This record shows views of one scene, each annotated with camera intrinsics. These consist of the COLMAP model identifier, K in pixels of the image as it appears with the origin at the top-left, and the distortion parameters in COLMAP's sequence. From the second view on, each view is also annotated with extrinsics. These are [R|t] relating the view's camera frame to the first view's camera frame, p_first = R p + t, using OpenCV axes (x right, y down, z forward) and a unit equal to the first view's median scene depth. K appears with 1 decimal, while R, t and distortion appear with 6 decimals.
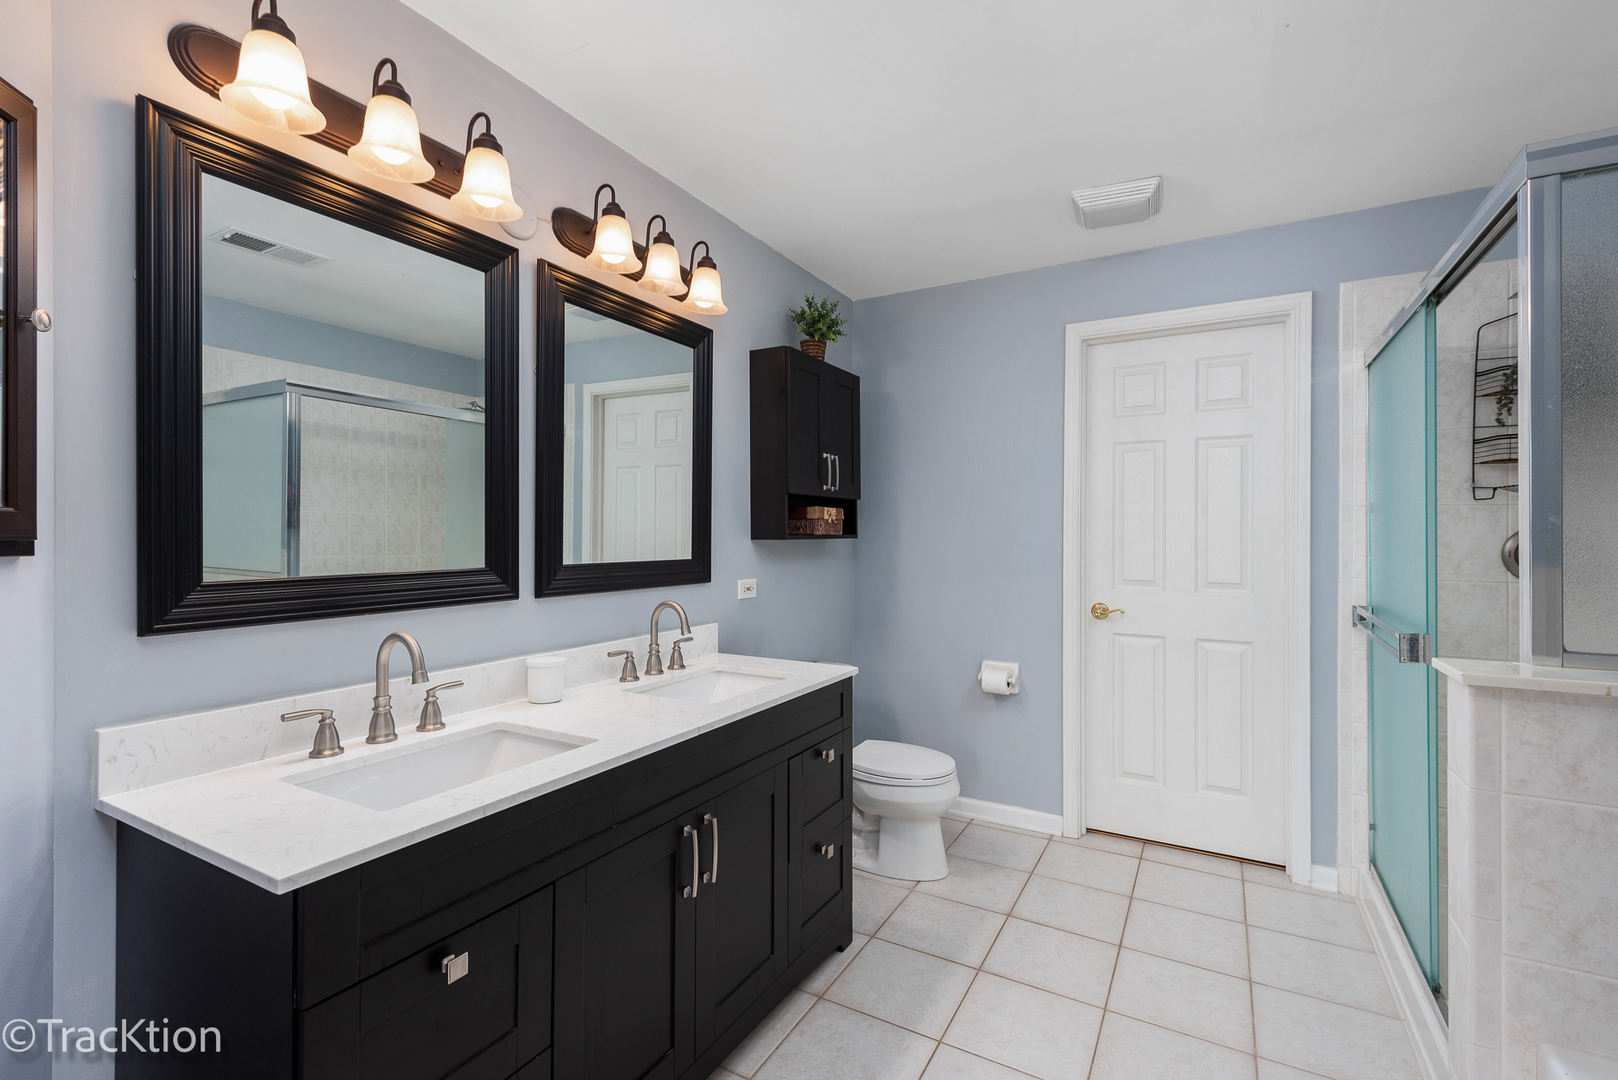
lens RADIAL K [[717.9, 0, 811.1], [0, 717.9, 530.0], [0, 0, 1]] dist [0.004304, -0.000119]
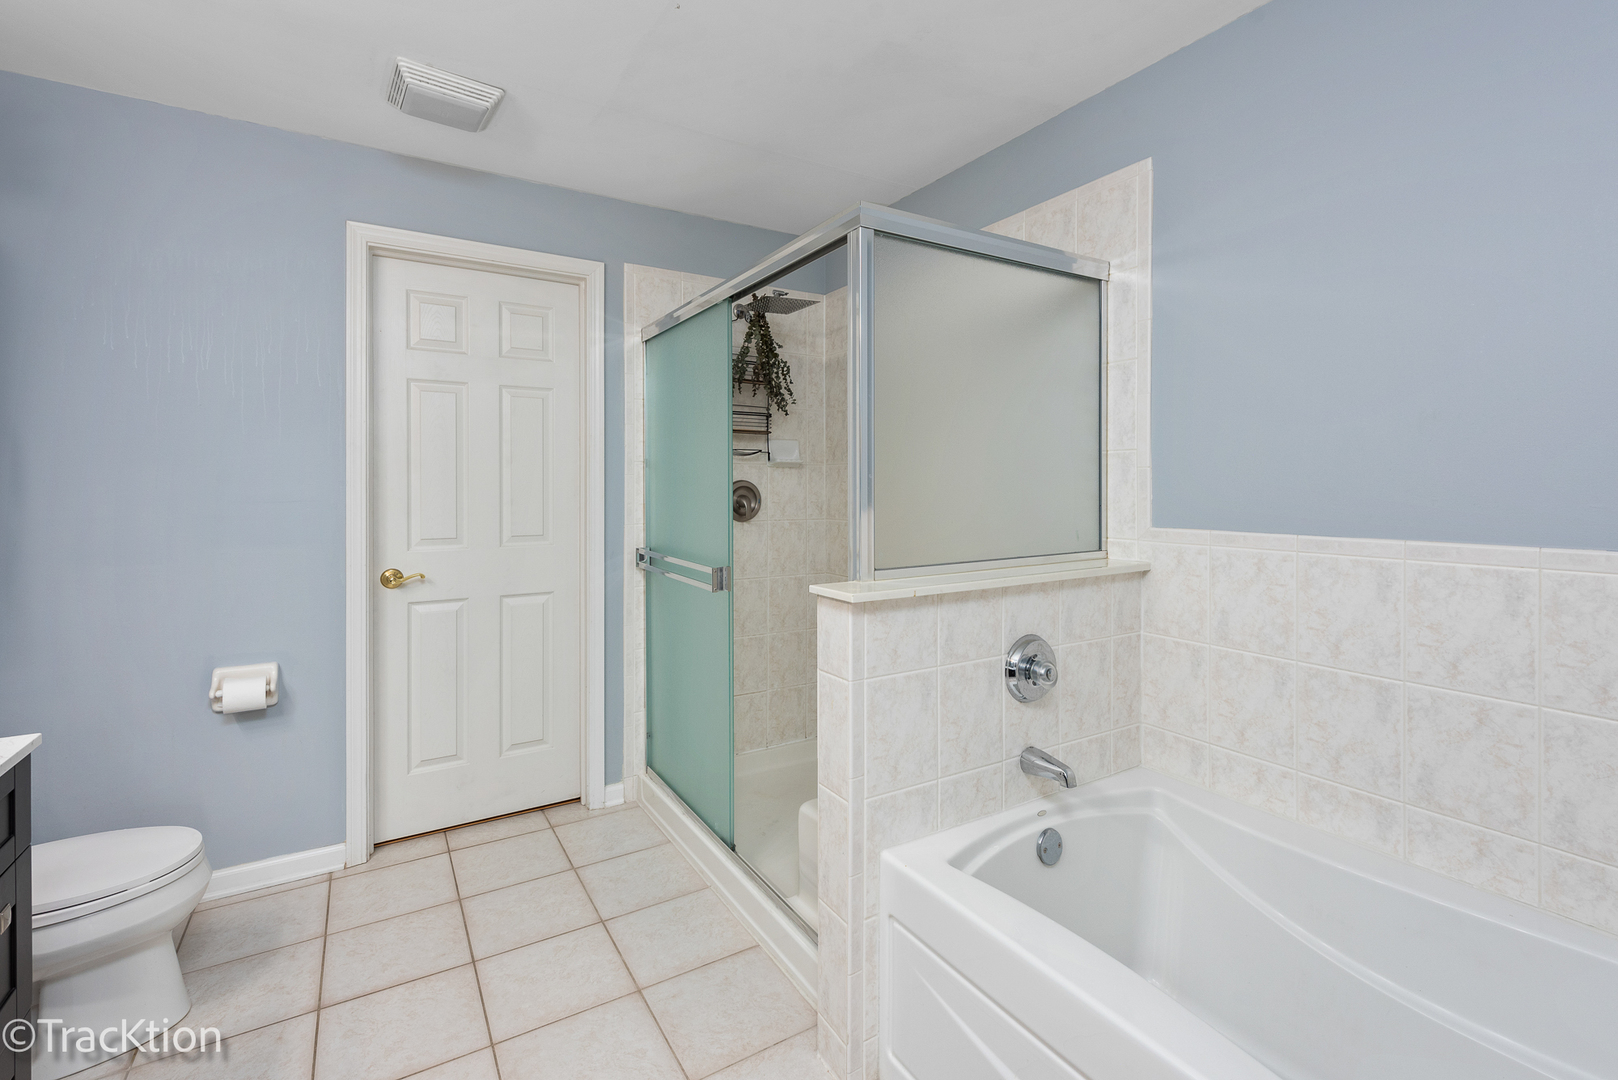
lens RADIAL K [[722.1, 0, 834.8], [0, 722.1, 488.7], [0, 0, 1]] dist [0.012939, -0.006850]
pose [[0.479579, -0.006448, 0.877475, -0.104458], [-0.004663, 0.999940, 0.009896, -0.002439], [-0.877486, -0.008838, 0.479520, 0.168504]]
